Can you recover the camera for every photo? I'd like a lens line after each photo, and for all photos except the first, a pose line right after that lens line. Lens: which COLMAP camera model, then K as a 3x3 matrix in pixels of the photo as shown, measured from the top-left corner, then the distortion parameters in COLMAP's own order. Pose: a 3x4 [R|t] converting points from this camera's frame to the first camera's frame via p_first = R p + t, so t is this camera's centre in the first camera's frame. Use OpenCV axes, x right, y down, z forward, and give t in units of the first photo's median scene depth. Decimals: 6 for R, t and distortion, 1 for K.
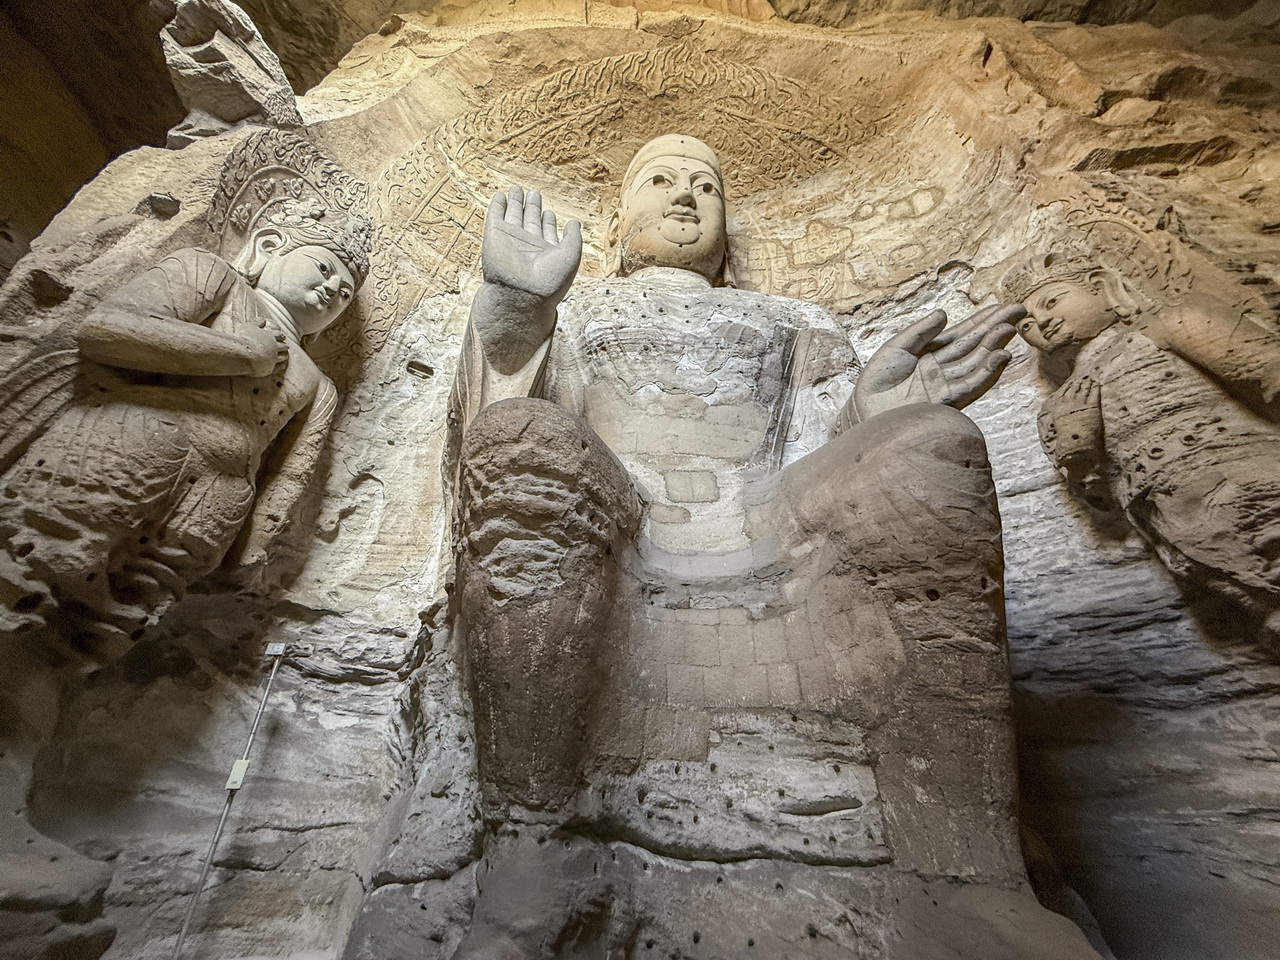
lens RADIAL K [[507.6, 0, 636.6], [0, 507.6, 478.5], [0, 0, 1]] dist [-0.000344, 0.000004]
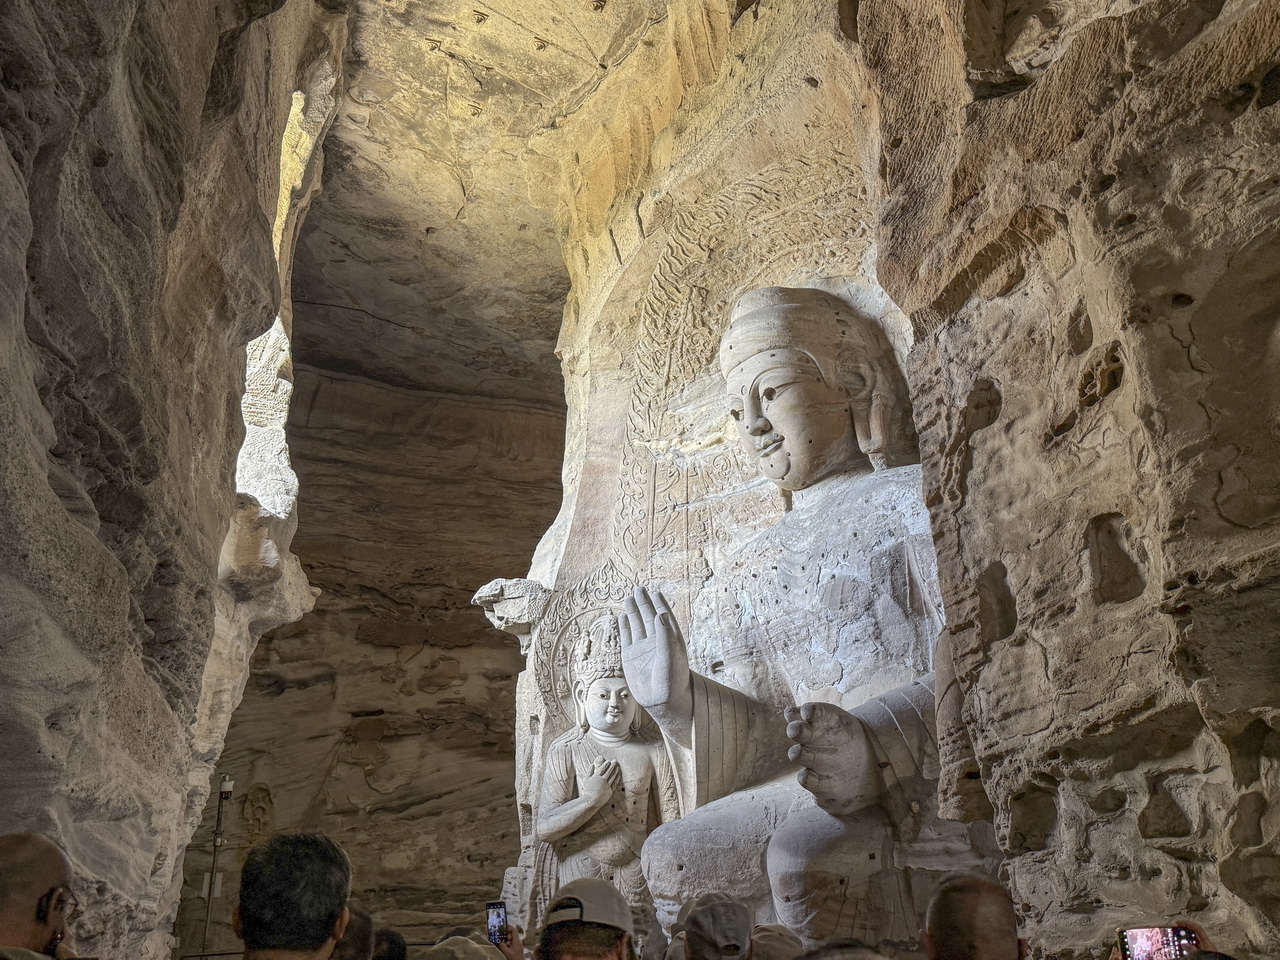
lens RADIAL K [[1085.9, 0, 646.7], [0, 1085.9, 484.8], [0, 0, 1]] dist [0.188706, -0.379712]
pose [[0.354237, -0.295673, -0.887183, 2.146208], [0.542820, 0.837529, -0.062387, -0.596890], [0.761488, -0.459481, 0.457181, -0.044495]]
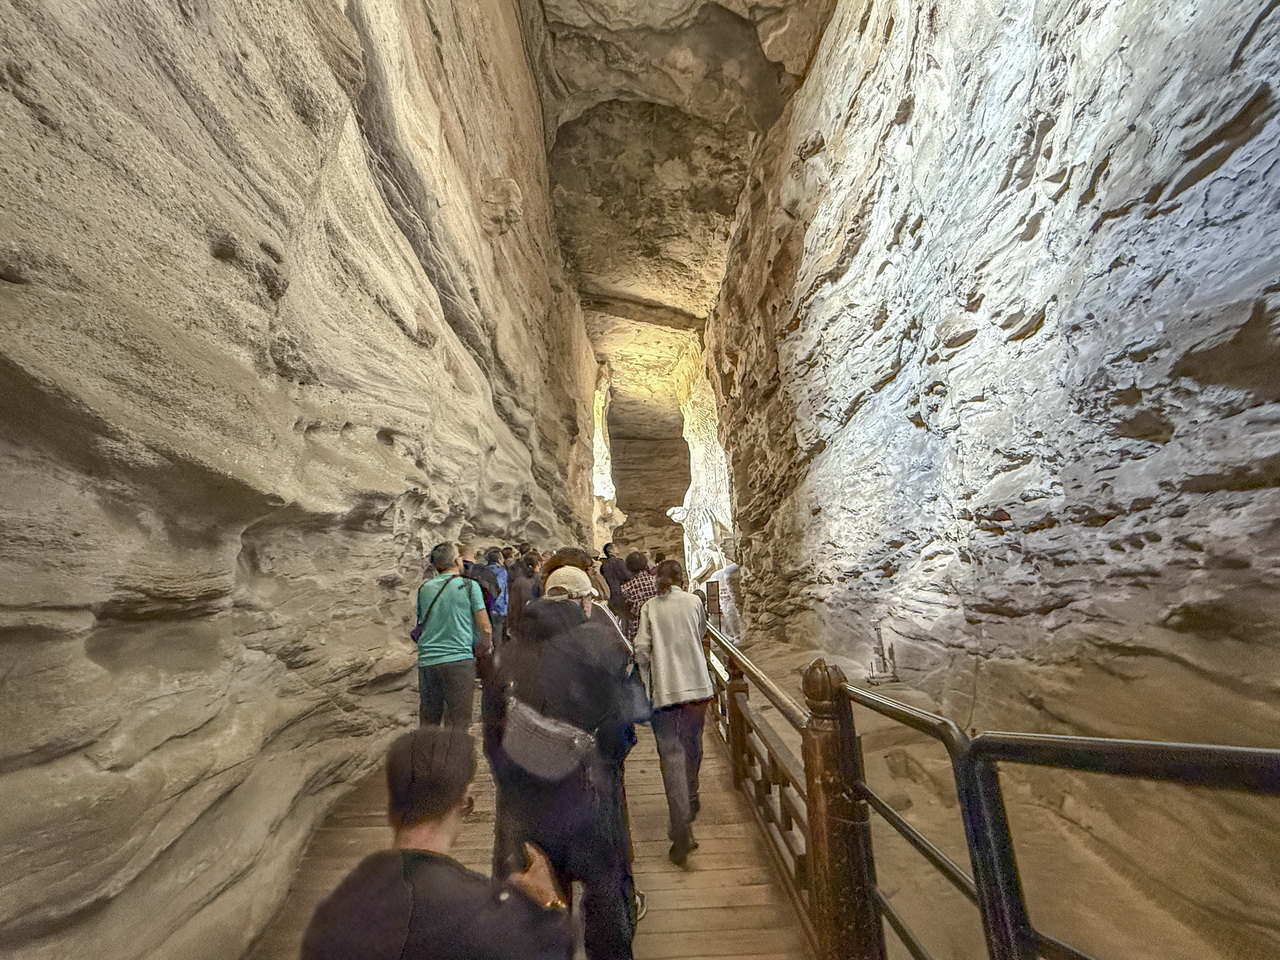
lens RADIAL K [[519.3, 0, 640.0], [0, 519.3, 480.0], [0, 0, 1]] dist [-0.000073, 0.000000]
pose [[0.003634, -0.244959, -0.969527, 4.039899], [0.615580, 0.764609, -0.190877, -0.252911], [0.788066, -0.596128, 0.153571, 0.054699]]
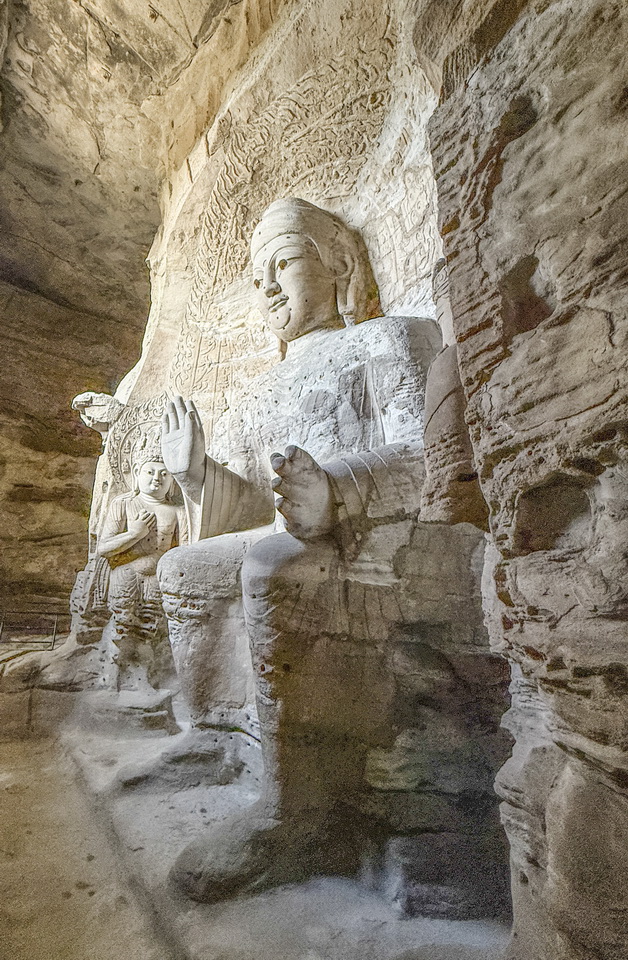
lens RADIAL K [[481.1, 0, 268.1], [0, 481.1, 477.9], [0, 0, 1]] dist [0.001421, -0.000126]
pose [[0.499758, -0.162299, -0.850824, 1.339371], [0.435650, 0.896098, 0.084958, -0.314588], [0.748633, -0.413119, 0.518537, 0.247218]]
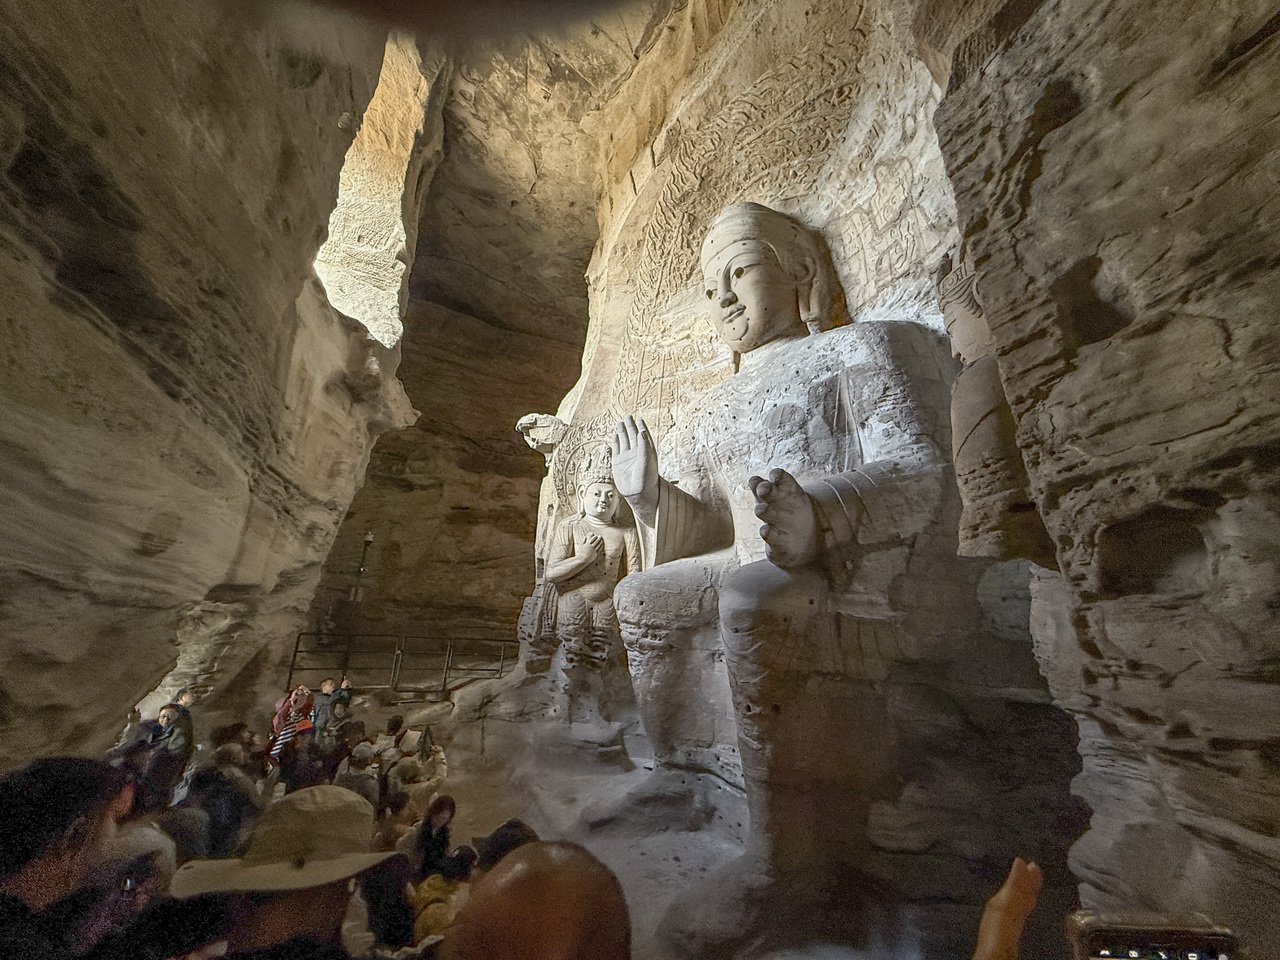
lens RADIAL K [[507.6, 0, 636.6], [0, 507.6, 478.5], [0, 0, 1]] dist [-0.000344, 0.000004]
pose [[0.401599, -0.195590, -0.894686, 1.292347], [0.462290, 0.886623, 0.013682, -0.386569], [0.790573, -0.419099, 0.446487, 0.172958]]
